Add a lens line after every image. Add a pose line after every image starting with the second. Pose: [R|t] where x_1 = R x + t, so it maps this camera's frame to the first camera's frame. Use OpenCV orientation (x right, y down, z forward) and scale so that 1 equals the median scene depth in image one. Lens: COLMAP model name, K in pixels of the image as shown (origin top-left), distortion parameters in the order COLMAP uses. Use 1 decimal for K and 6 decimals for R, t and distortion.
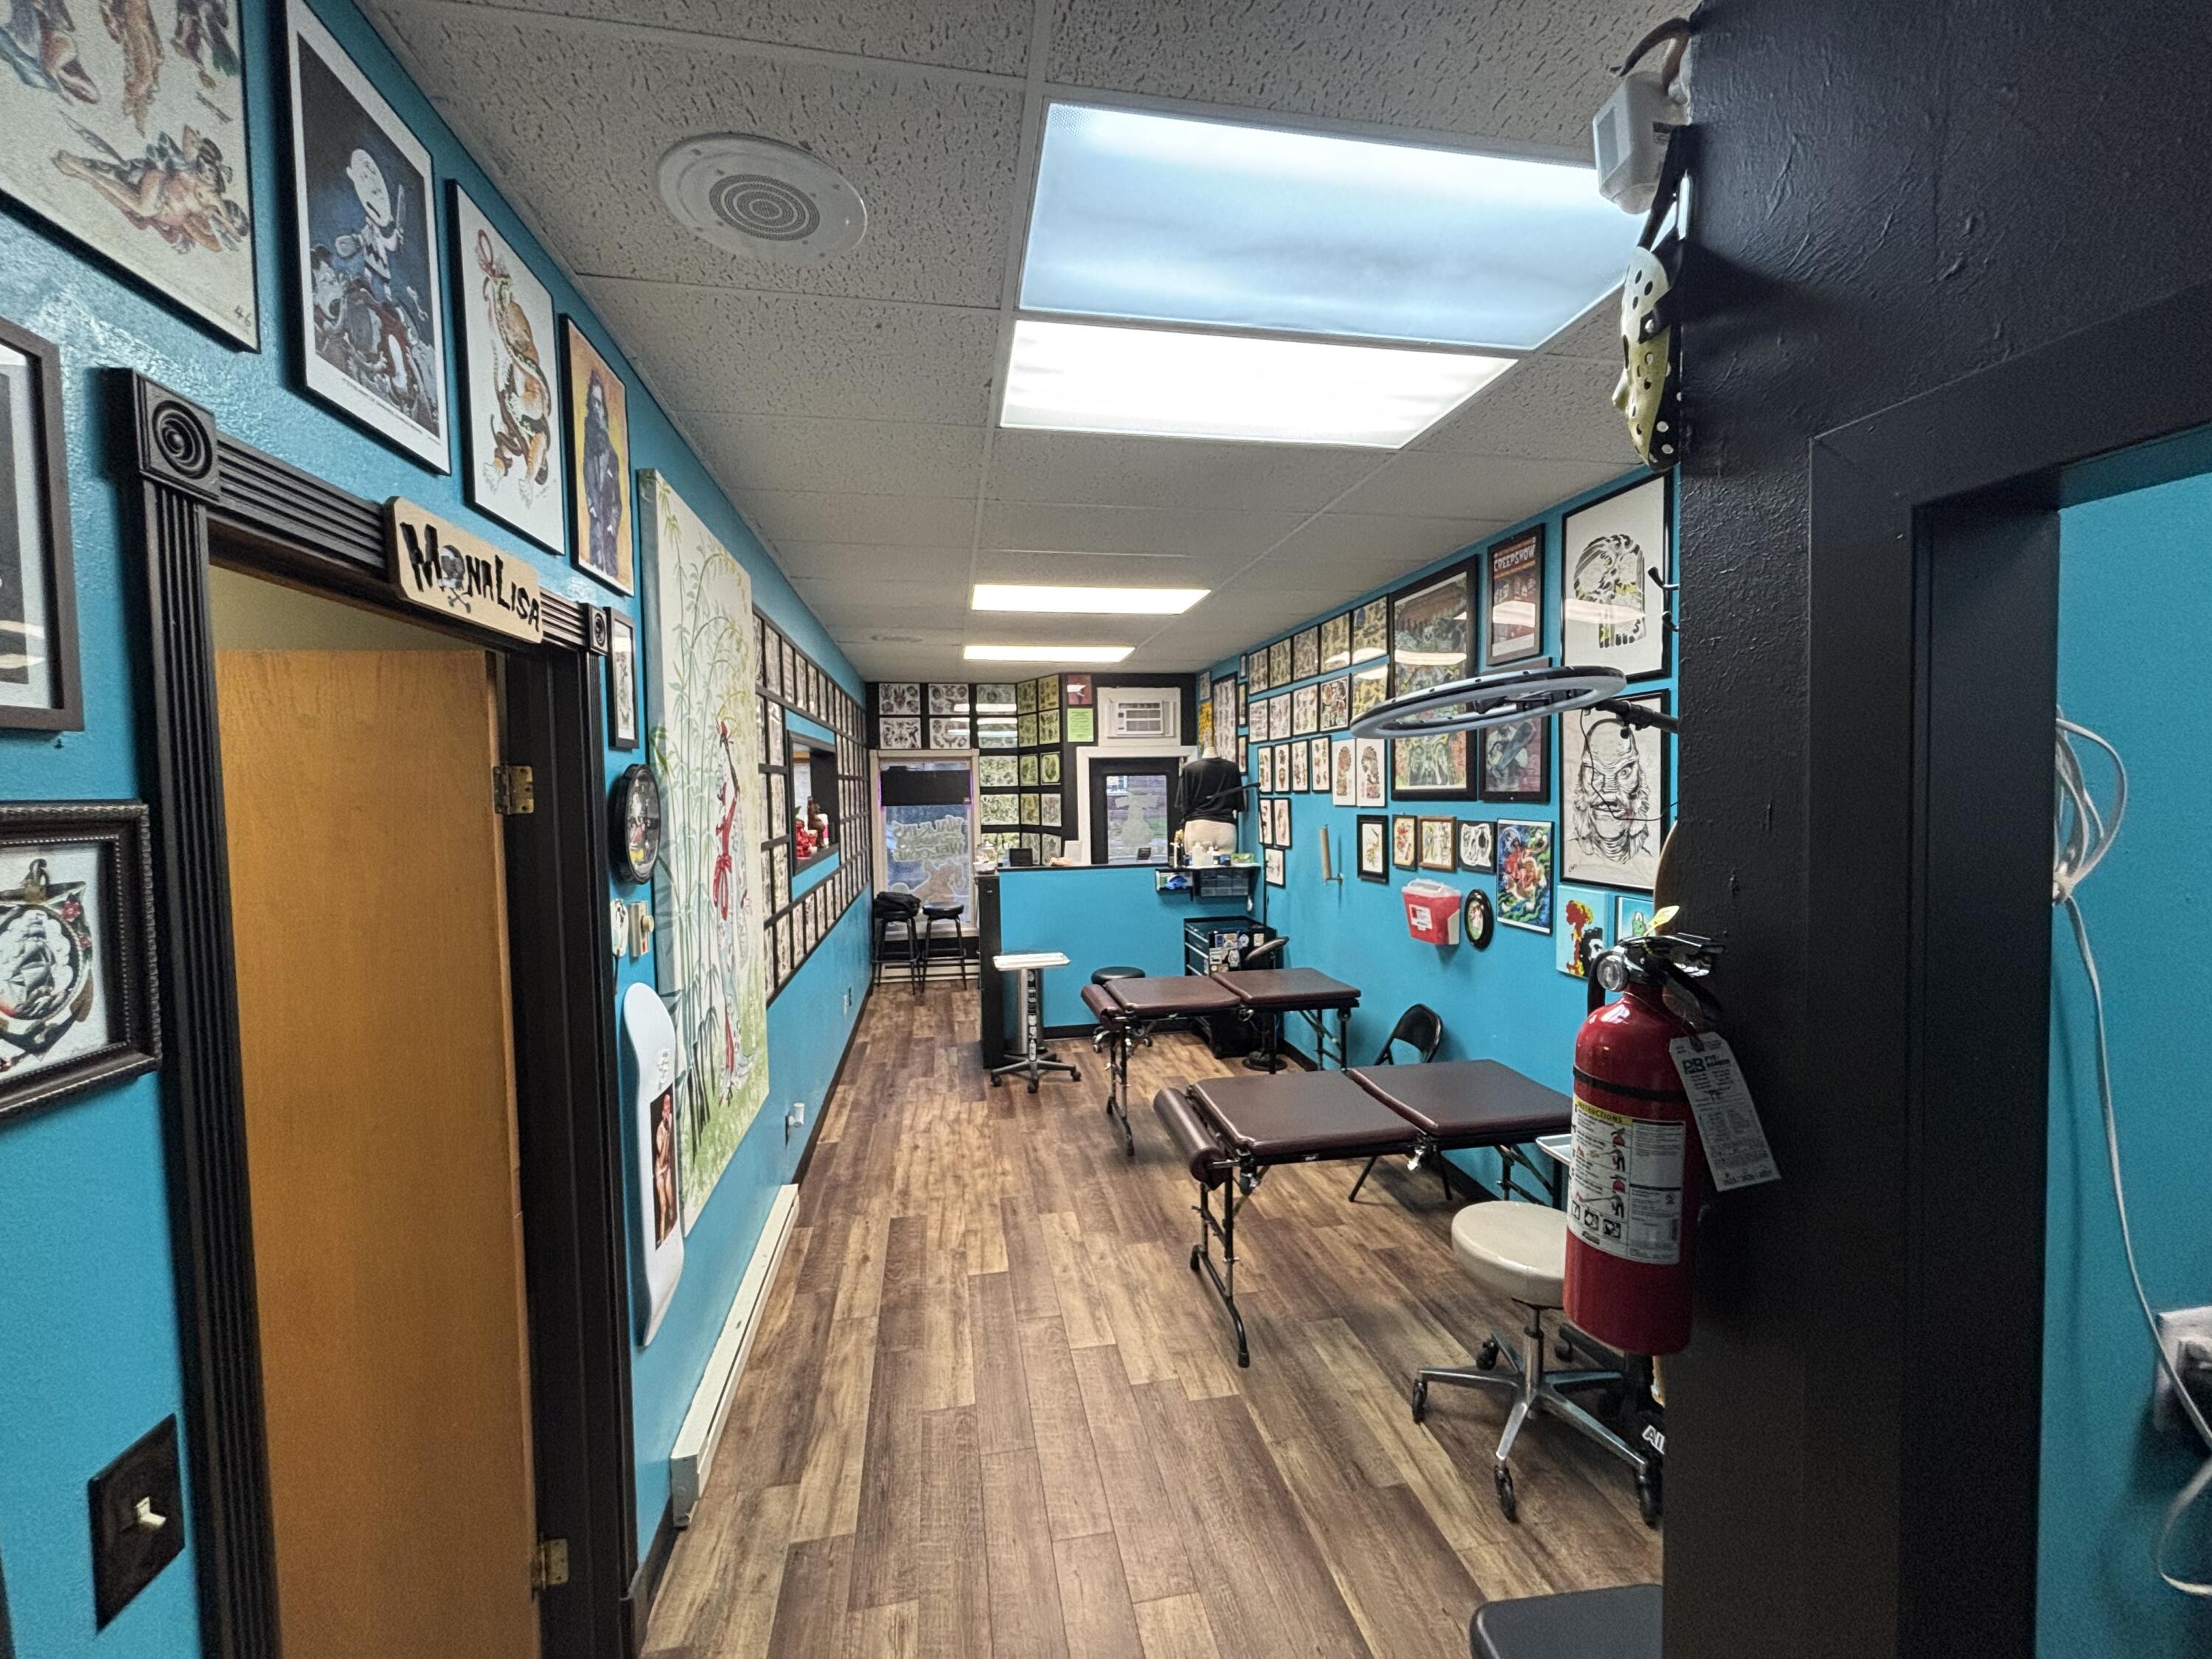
lens RADIAL K [[887.3, 0, 1104.8], [0, 887.3, 826.2], [0, 0, 1]] dist [0.034360, -0.021456]
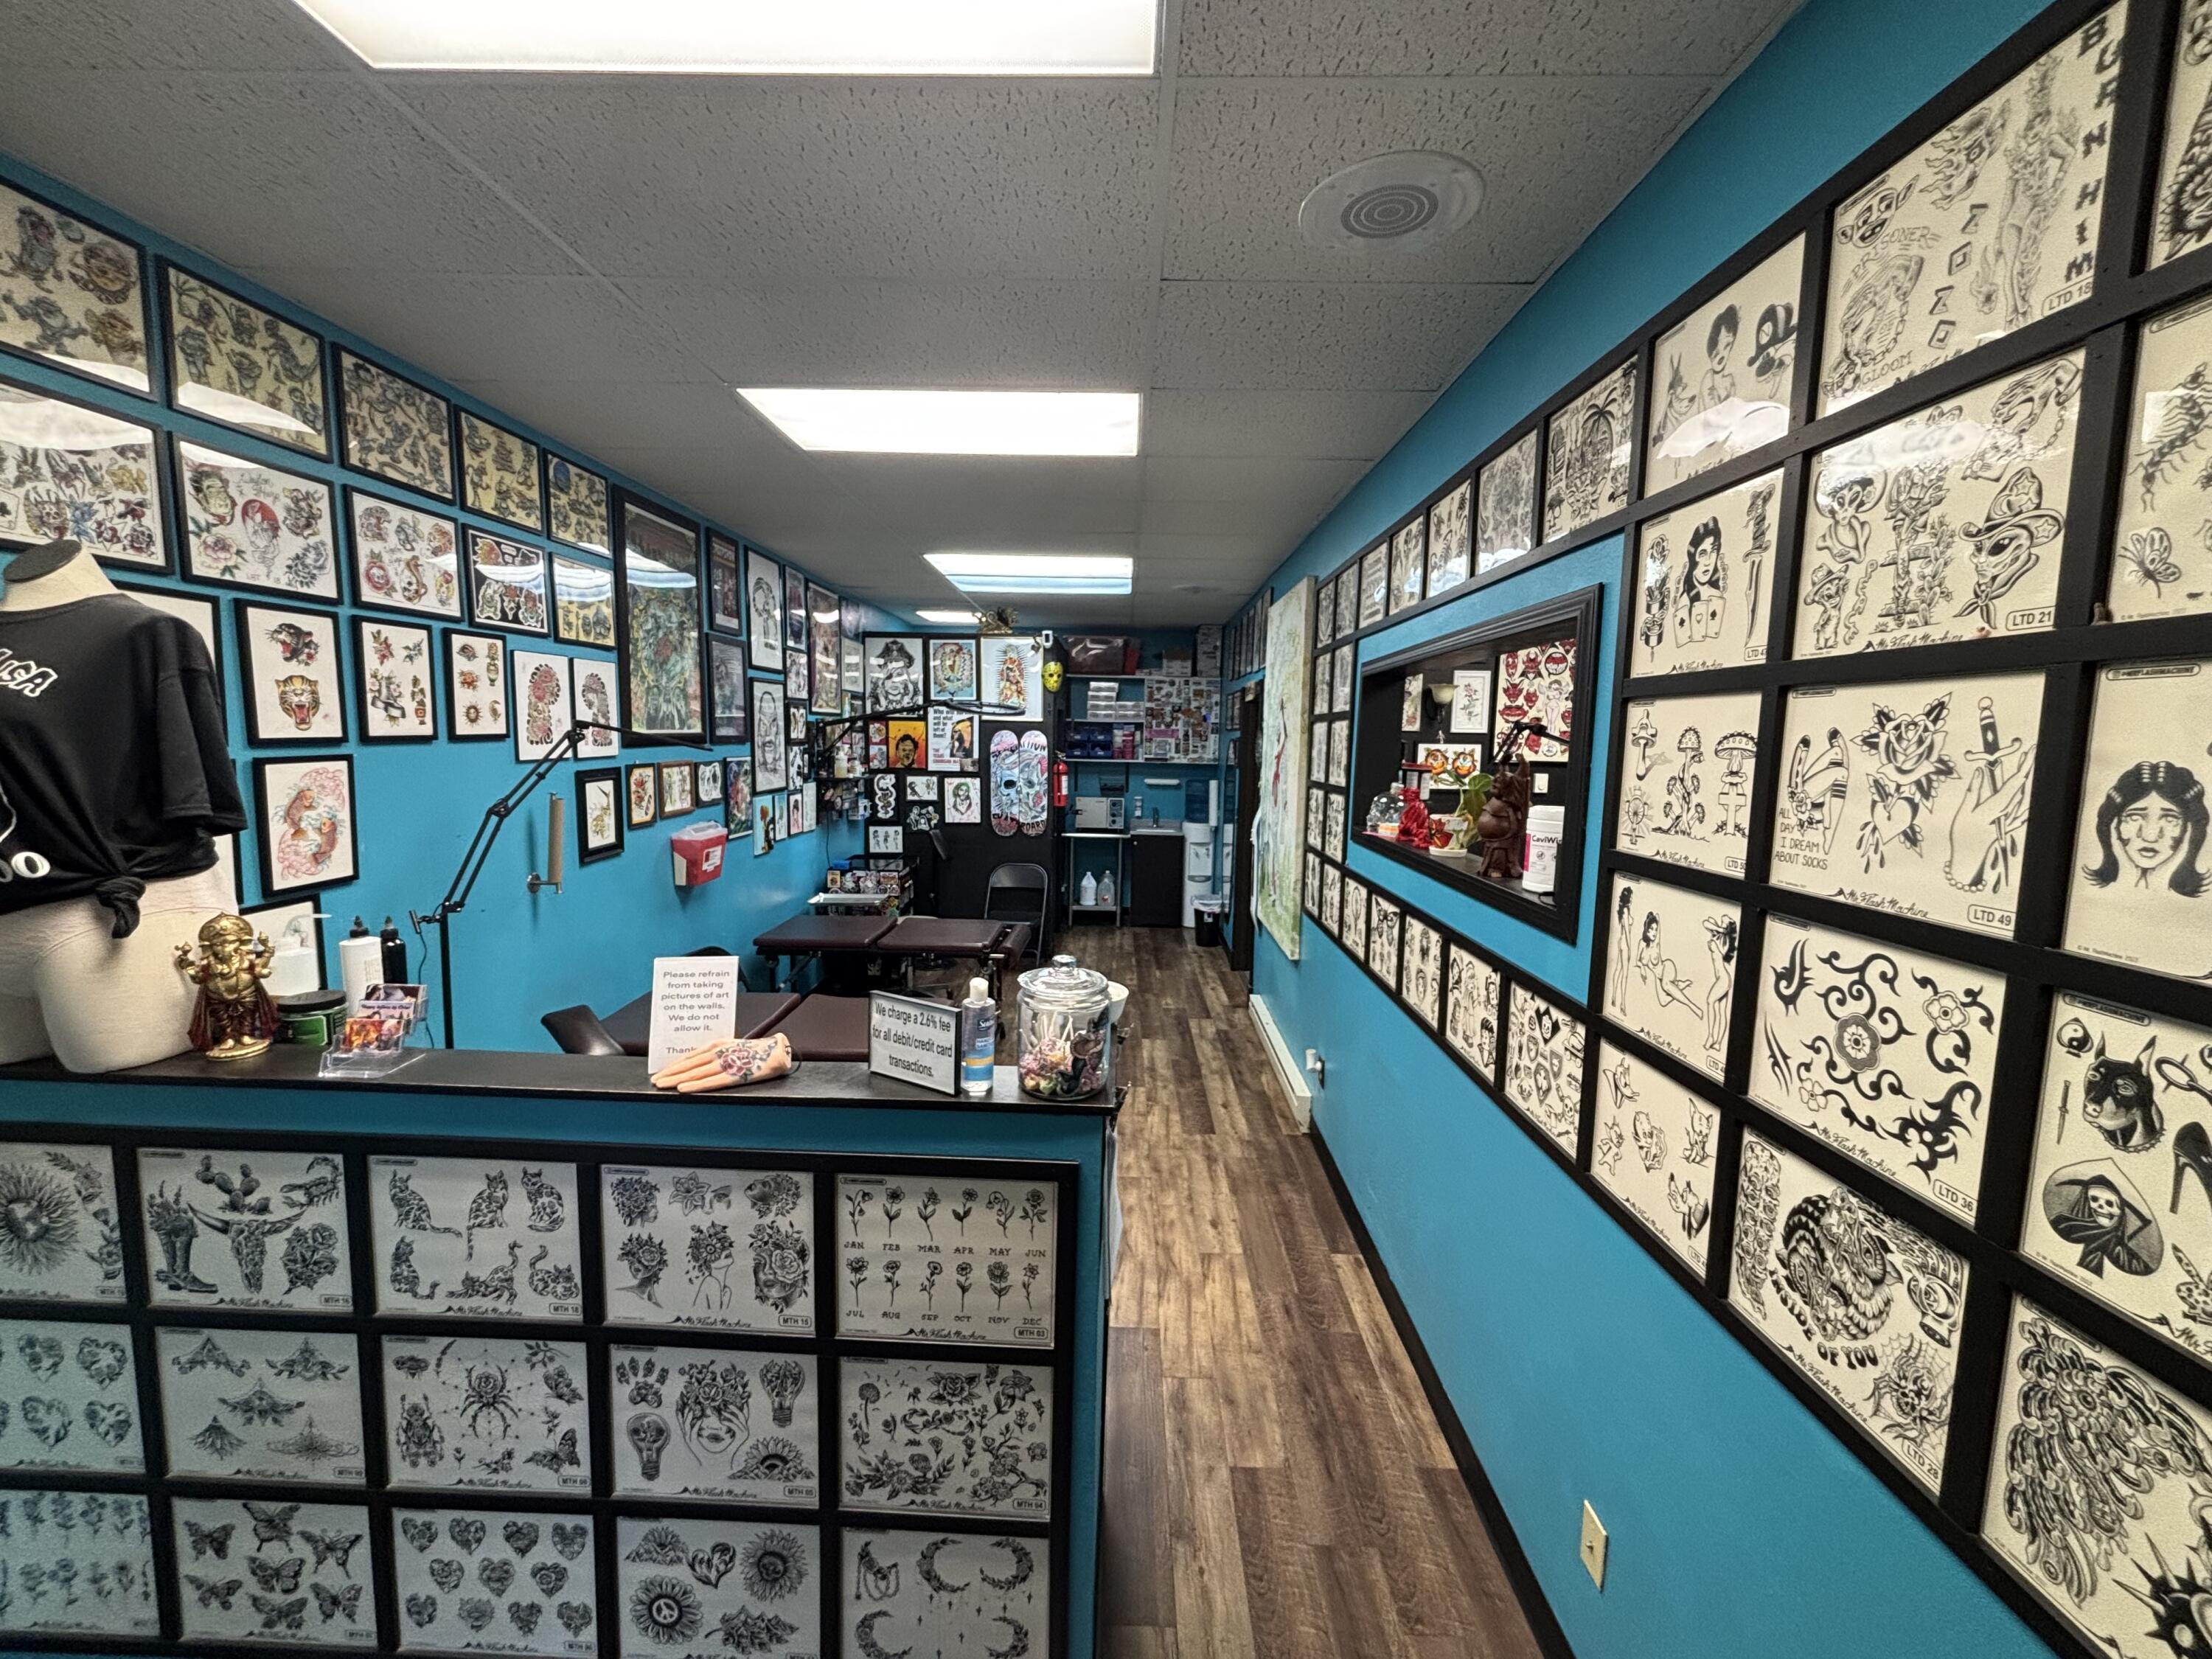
lens RADIAL K [[887.3, 0, 1104.8], [0, 887.3, 826.2], [0, 0, 1]] dist [0.034360, -0.021456]
pose [[-0.979679, -0.021279, 0.199439, -0.321007], [0.007883, 0.989502, 0.144301, -0.086607], [-0.200416, 0.142941, -0.969227, 2.056407]]
